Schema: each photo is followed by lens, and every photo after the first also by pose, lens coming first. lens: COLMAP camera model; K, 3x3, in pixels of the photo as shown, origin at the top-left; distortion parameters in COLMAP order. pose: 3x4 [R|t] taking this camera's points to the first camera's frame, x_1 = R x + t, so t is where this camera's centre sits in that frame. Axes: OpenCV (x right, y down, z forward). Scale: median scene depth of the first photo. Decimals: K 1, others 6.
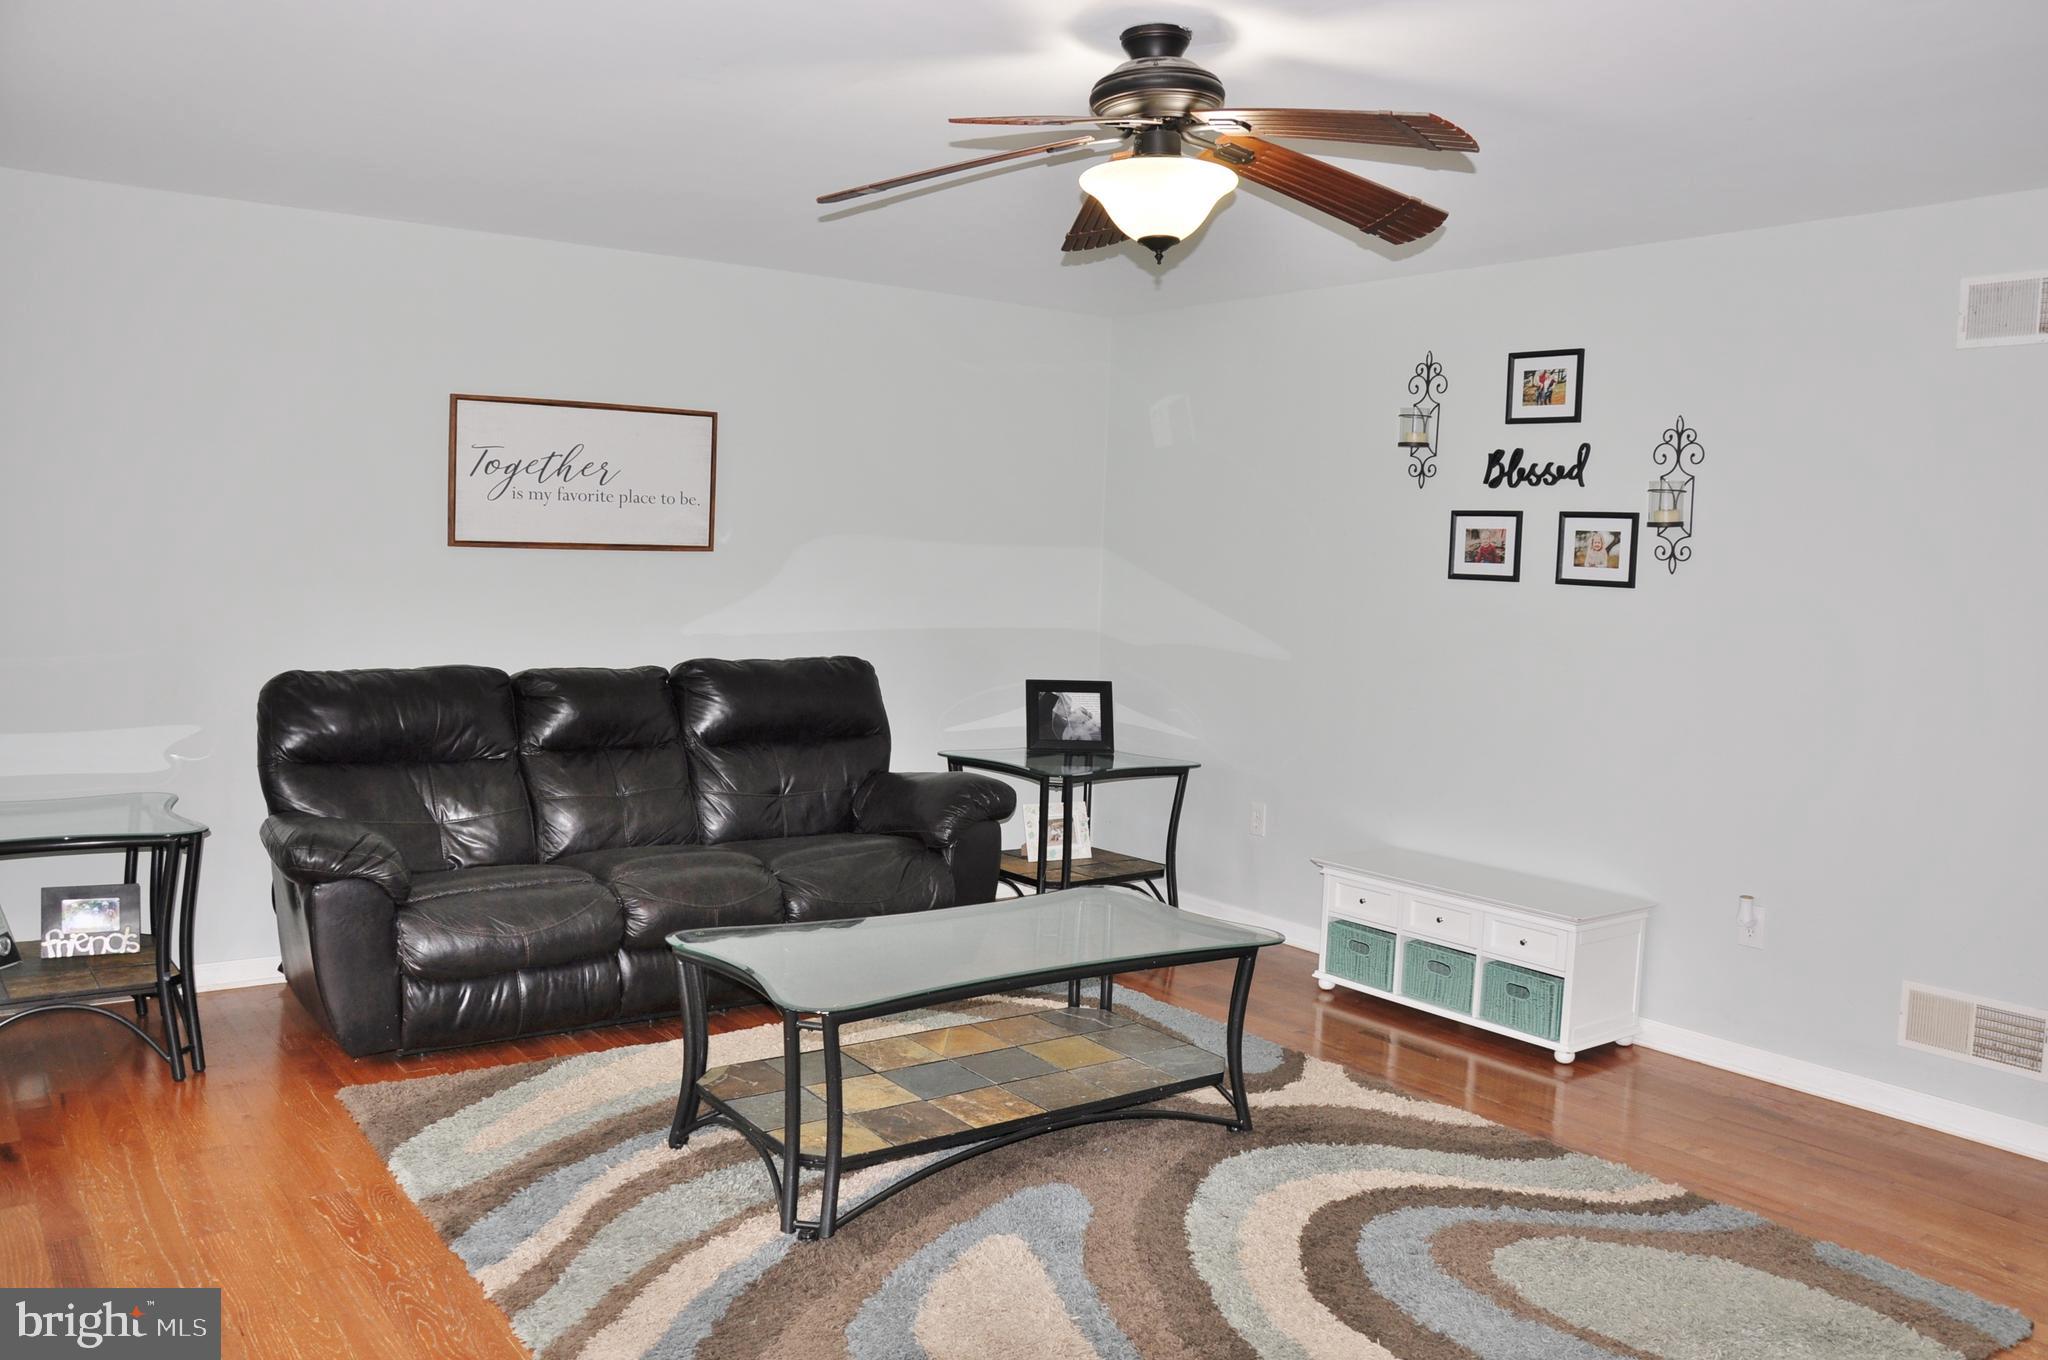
lens RADIAL K [[1620.0, 0, 1033.8], [0, 1620.0, 665.7], [0, 0, 1]] dist [-0.114571, 0.069791]
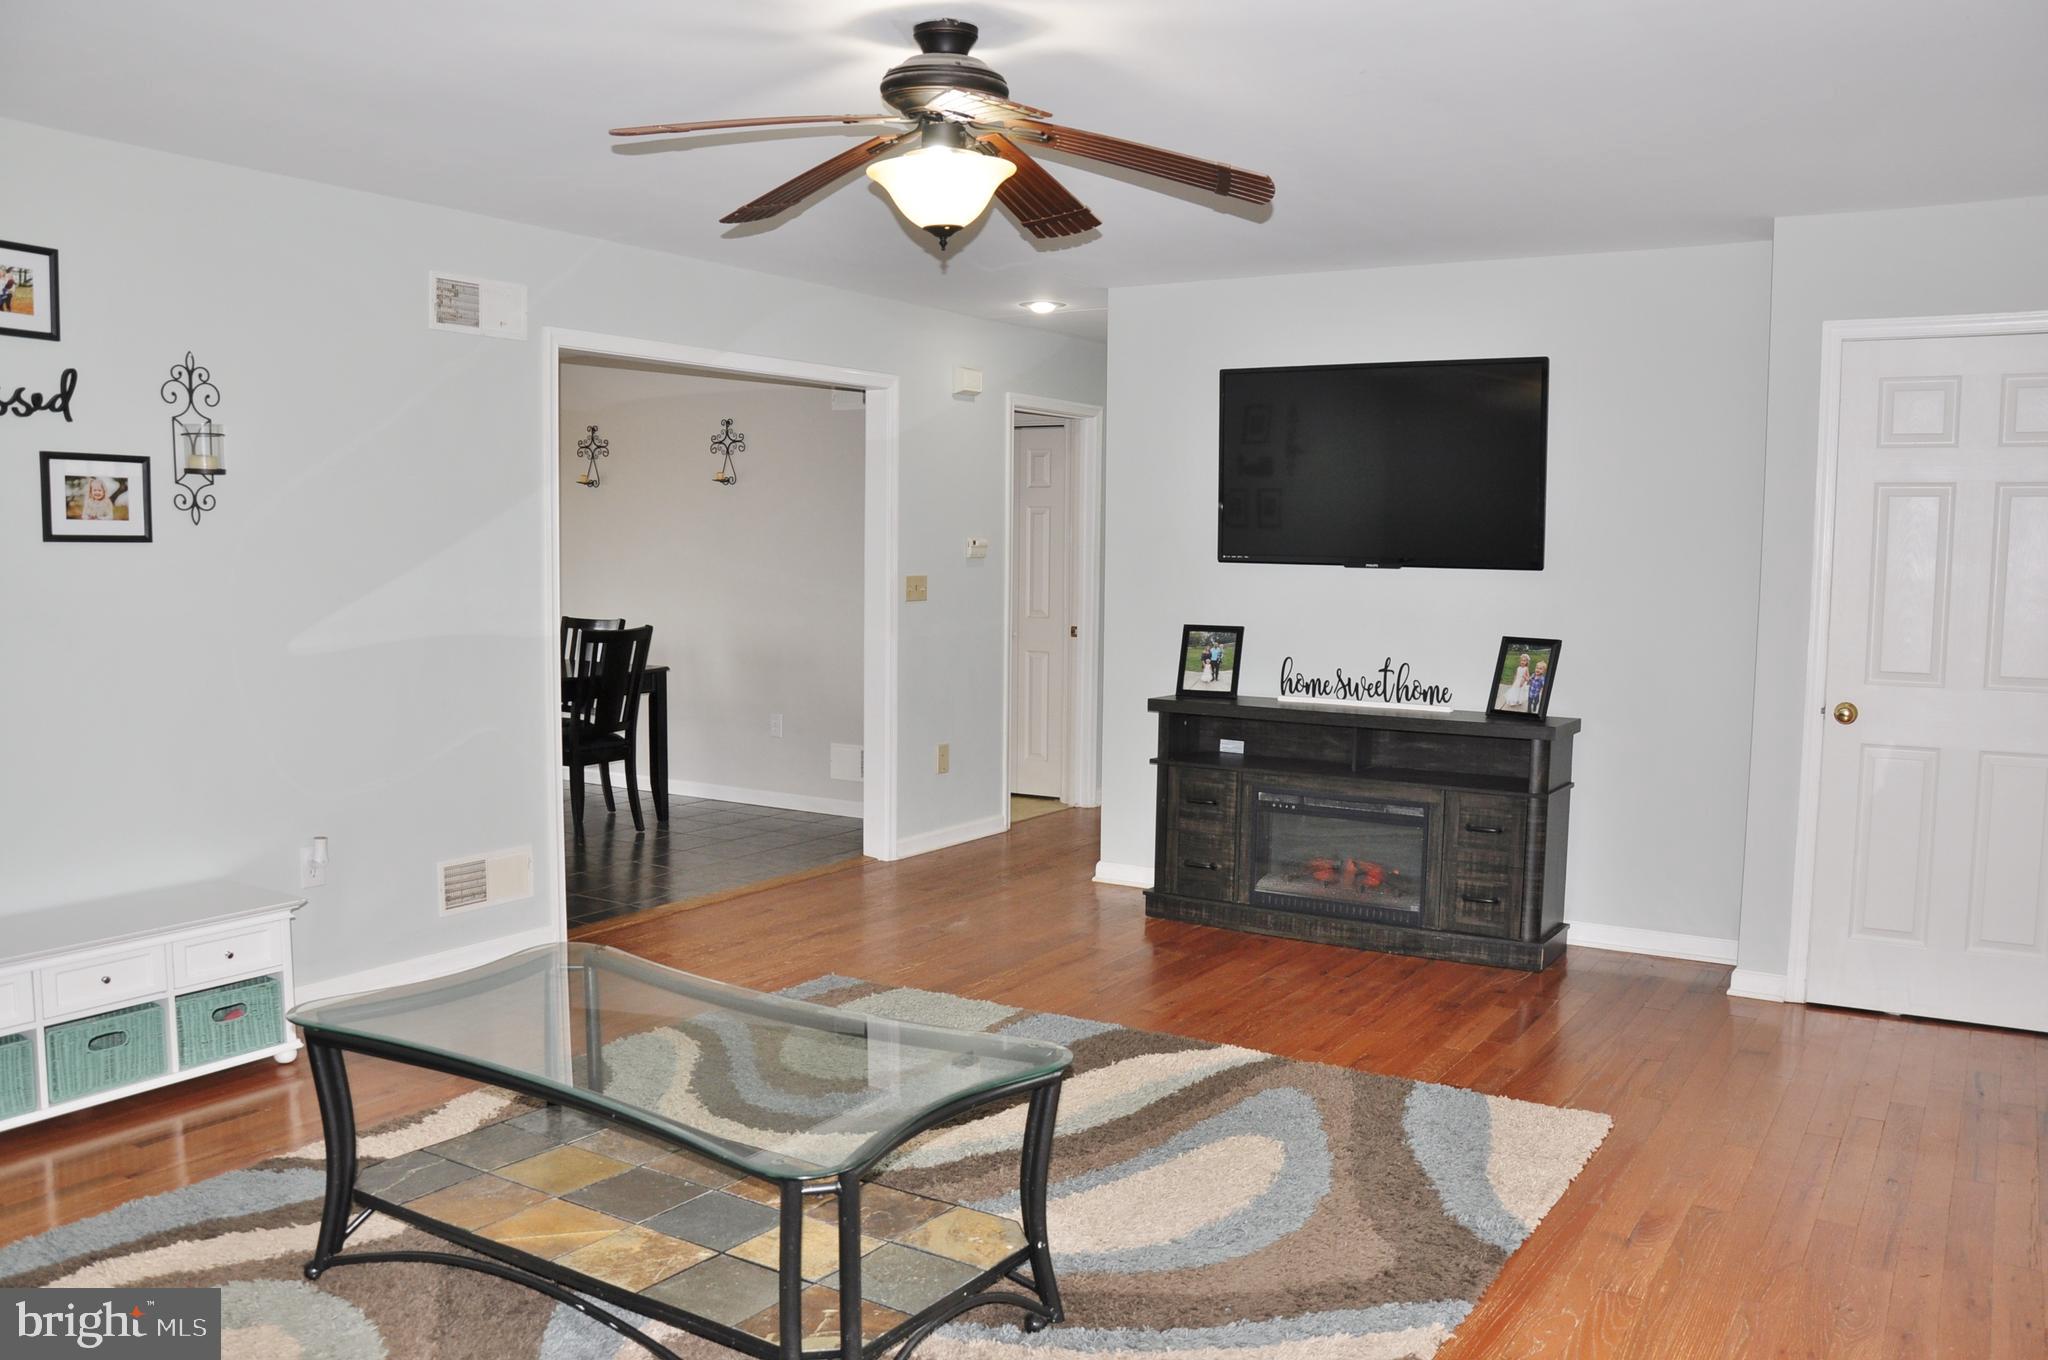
lens RADIAL K [[1620.0, 0, 1031.7], [0, 1620.0, 681.6], [0, 0, 1]] dist [-0.114571, 0.069791]
pose [[-0.360331, -0.118104, 0.925318, -0.602872], [0.042087, 0.988884, 0.142607, -0.075035], [-0.931875, 0.090330, -0.351355, 0.848004]]
